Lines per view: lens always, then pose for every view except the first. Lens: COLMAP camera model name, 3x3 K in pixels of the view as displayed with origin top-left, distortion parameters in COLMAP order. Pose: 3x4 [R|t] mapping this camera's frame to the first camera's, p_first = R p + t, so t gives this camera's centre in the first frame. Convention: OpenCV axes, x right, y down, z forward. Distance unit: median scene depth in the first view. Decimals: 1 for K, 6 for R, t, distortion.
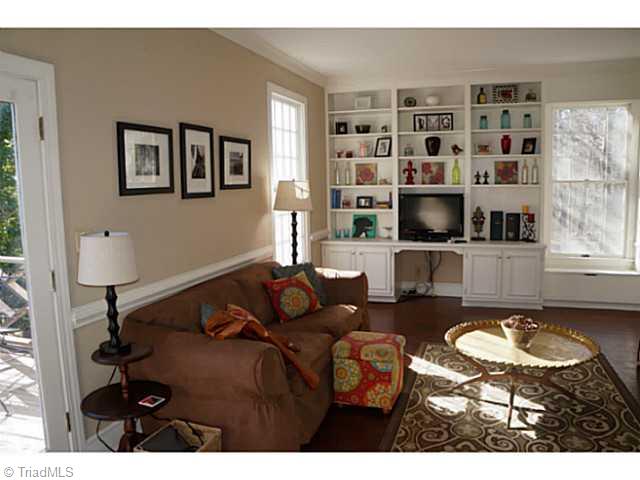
lens RADIAL K [[552.7, 0, 320.0], [0, 552.7, 240.0], [0, 0, 1]] dist [0.000911, 0.007355]
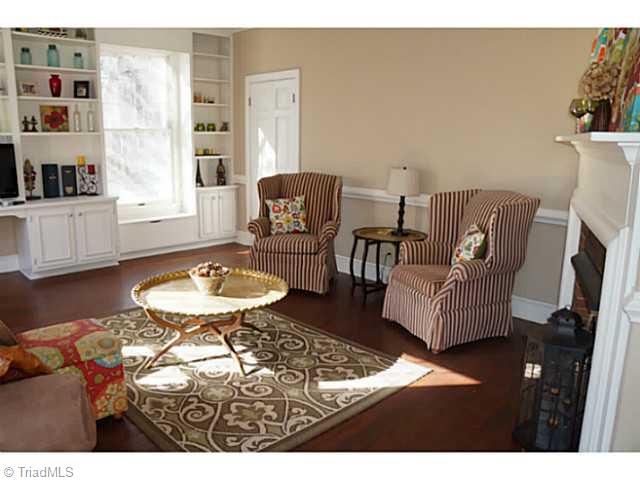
lens RADIAL K [[549.8, 0, 320.0], [0, 549.8, 223.6], [0, 0, 1]] dist [-0.007623, 0.001636]
pose [[0.521708, -0.131167, 0.842980, -0.200259], [0.095924, 0.990863, 0.094811, -0.000725], [-0.847714, 0.031398, 0.529523, 0.202056]]
